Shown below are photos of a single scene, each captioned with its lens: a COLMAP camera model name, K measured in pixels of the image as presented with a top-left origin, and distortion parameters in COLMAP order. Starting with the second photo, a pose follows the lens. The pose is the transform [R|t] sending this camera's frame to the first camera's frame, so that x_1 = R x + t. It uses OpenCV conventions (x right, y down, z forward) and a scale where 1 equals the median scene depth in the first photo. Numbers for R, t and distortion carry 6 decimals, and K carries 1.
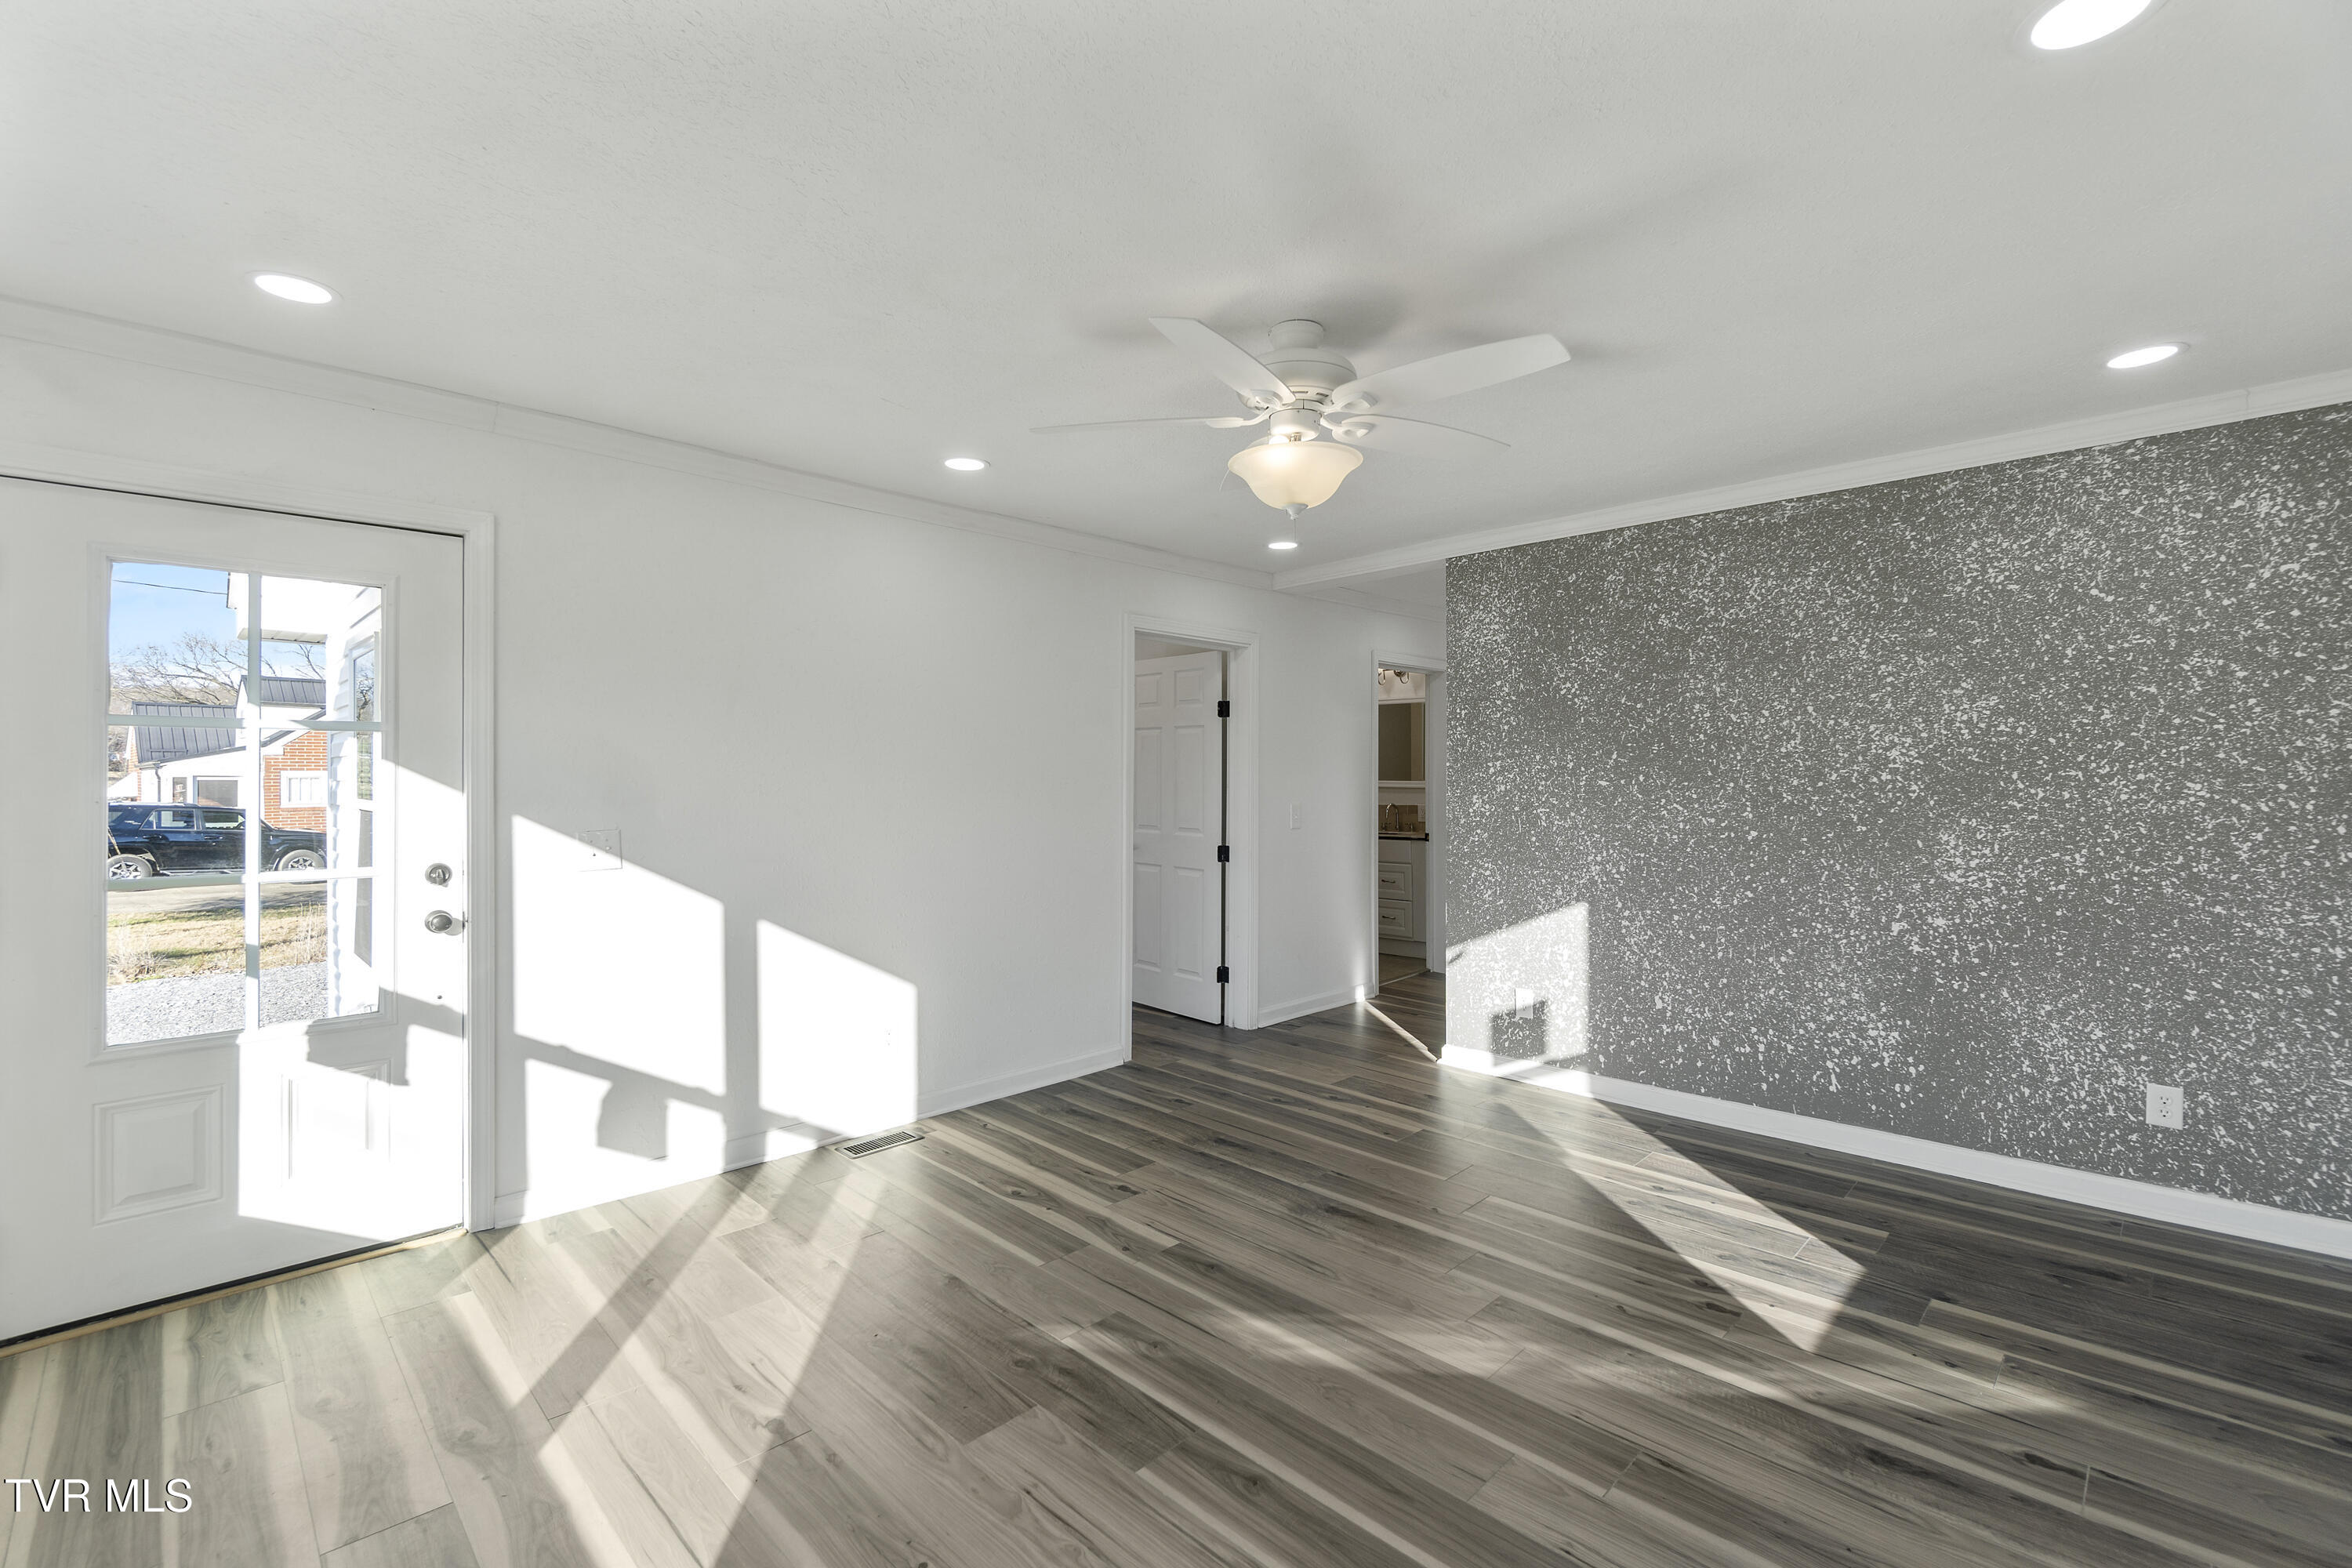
lens RADIAL K [[1020.4, 0, 1165.2], [0, 1020.4, 793.8], [0, 0, 1]] dist [-0.002287, 0.000661]
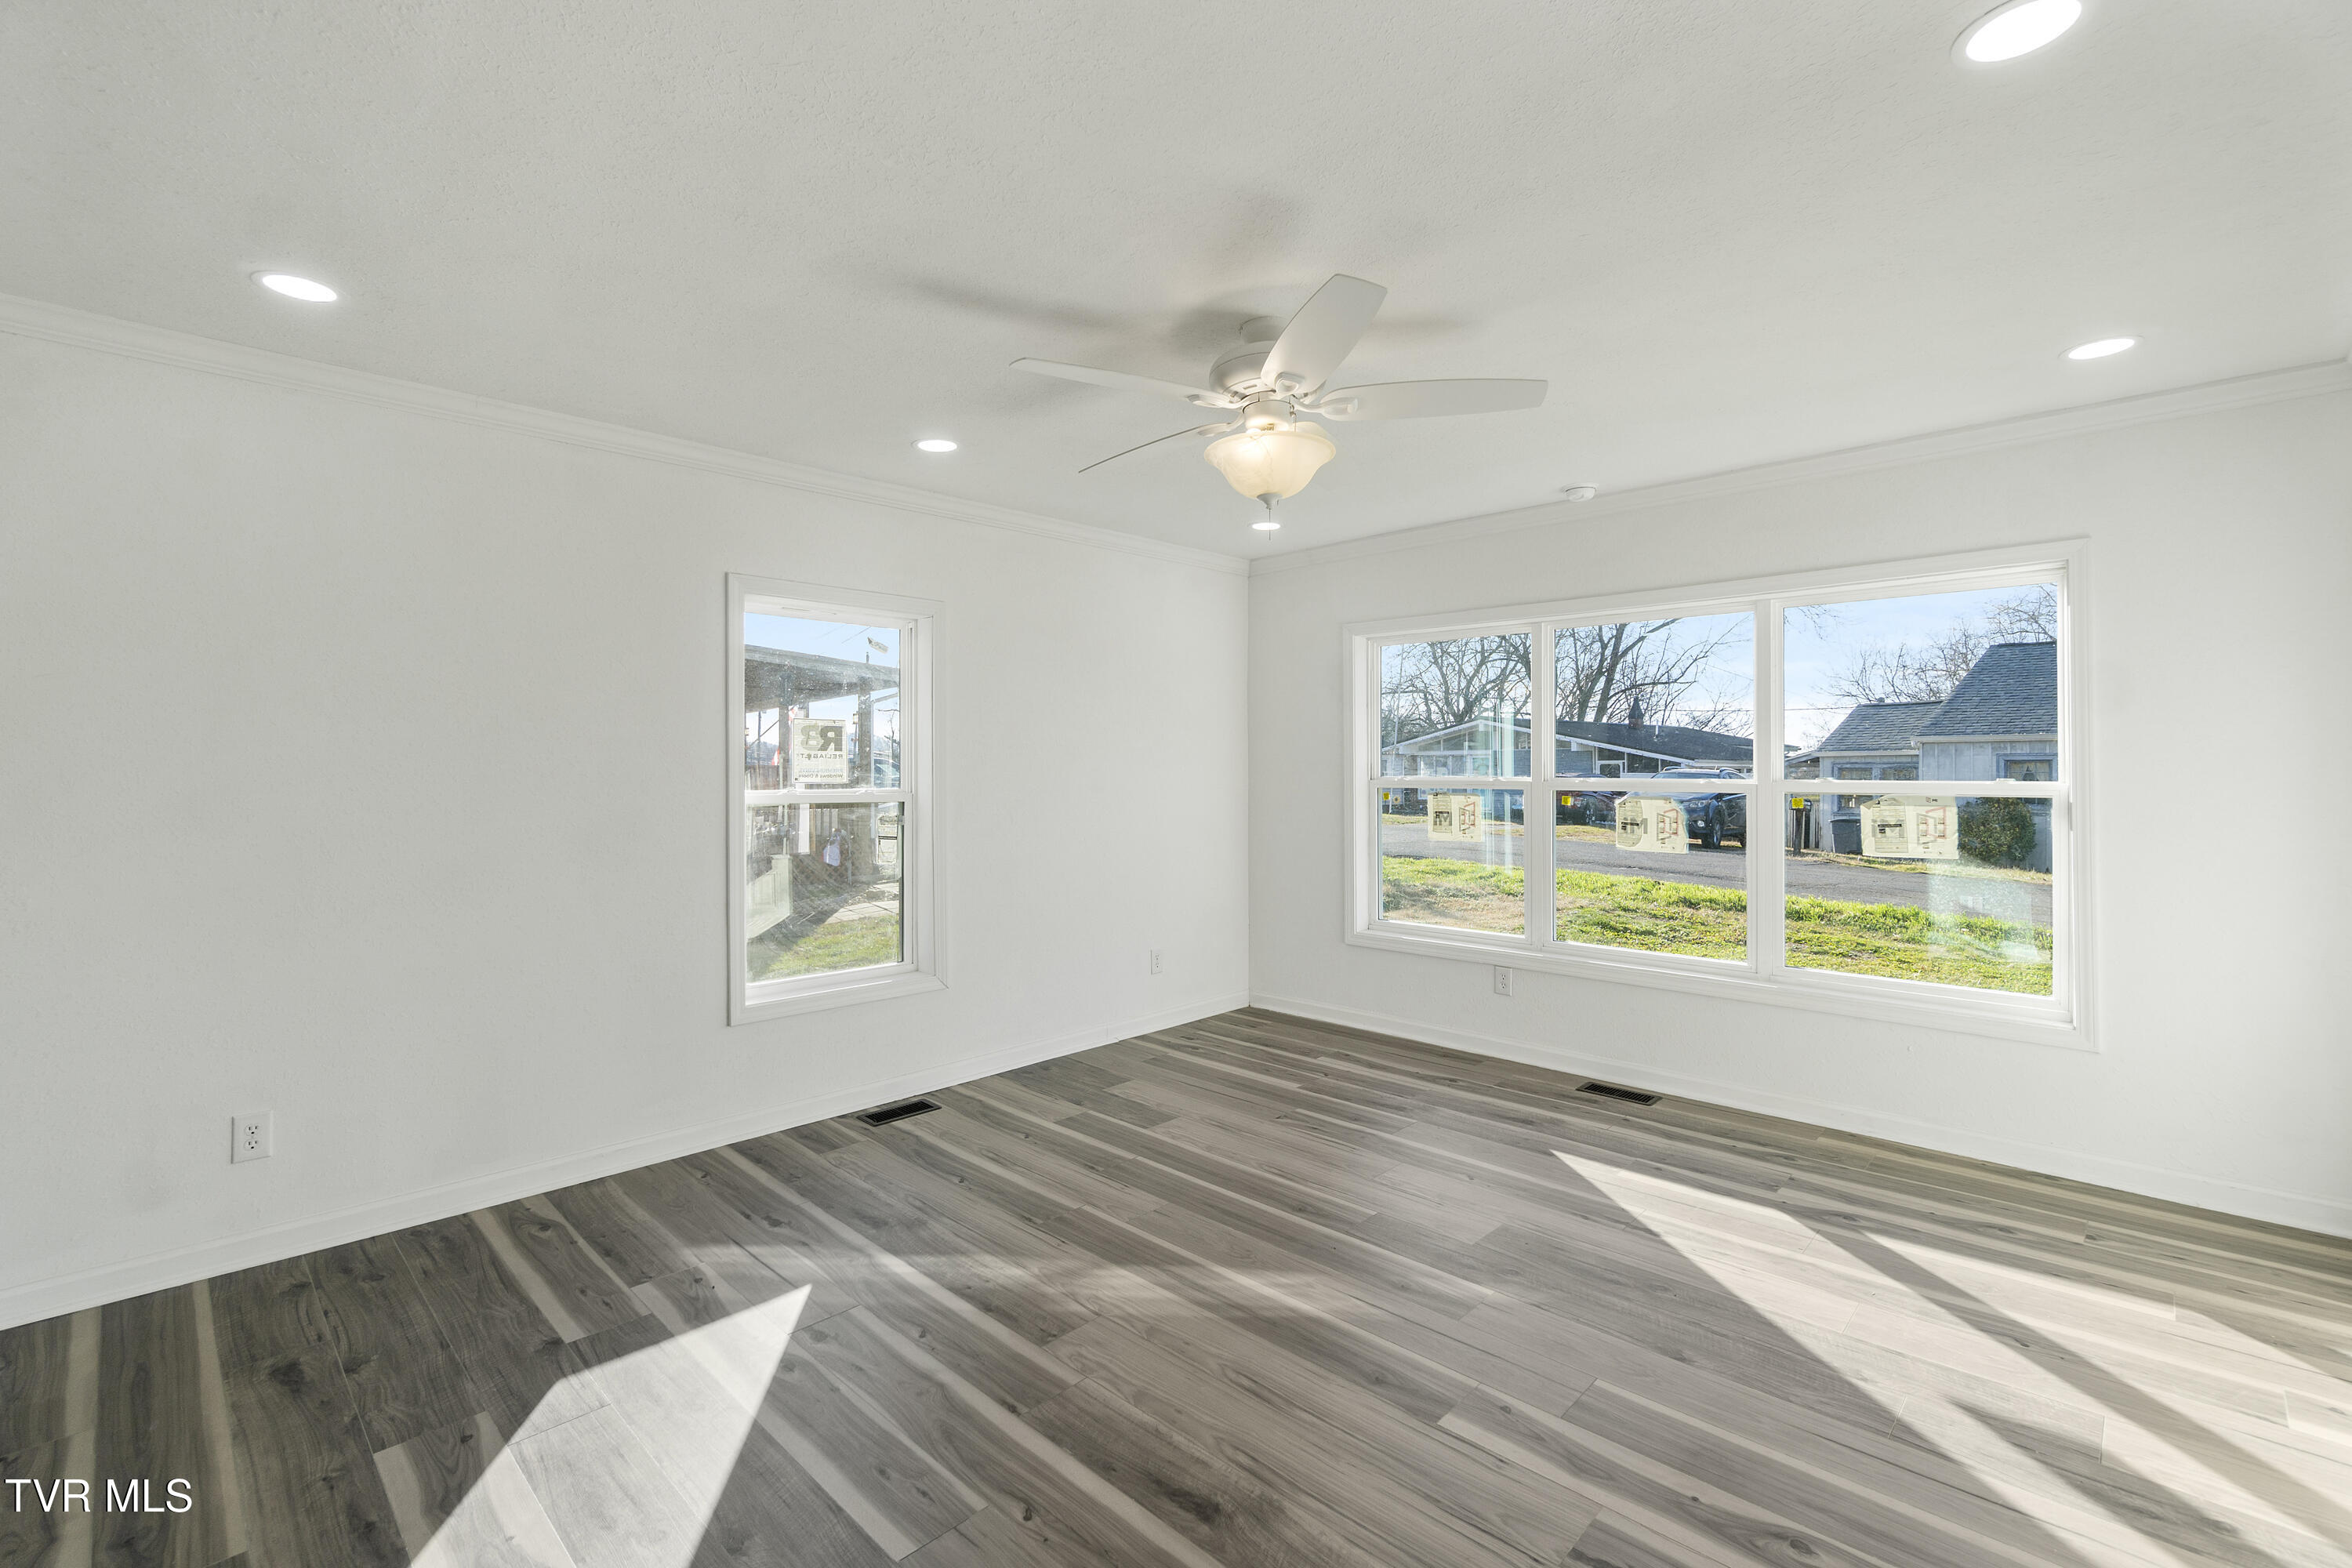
lens RADIAL K [[1020.4, 0, 1165.2], [0, 1020.4, 793.8], [0, 0, 1]] dist [-0.002287, 0.000661]
pose [[-0.999851, 0.006498, -0.015972, 0.253211], [0.005892, 0.999273, 0.037673, -0.021440], [0.016205, 0.037574, -0.999162, 2.033910]]
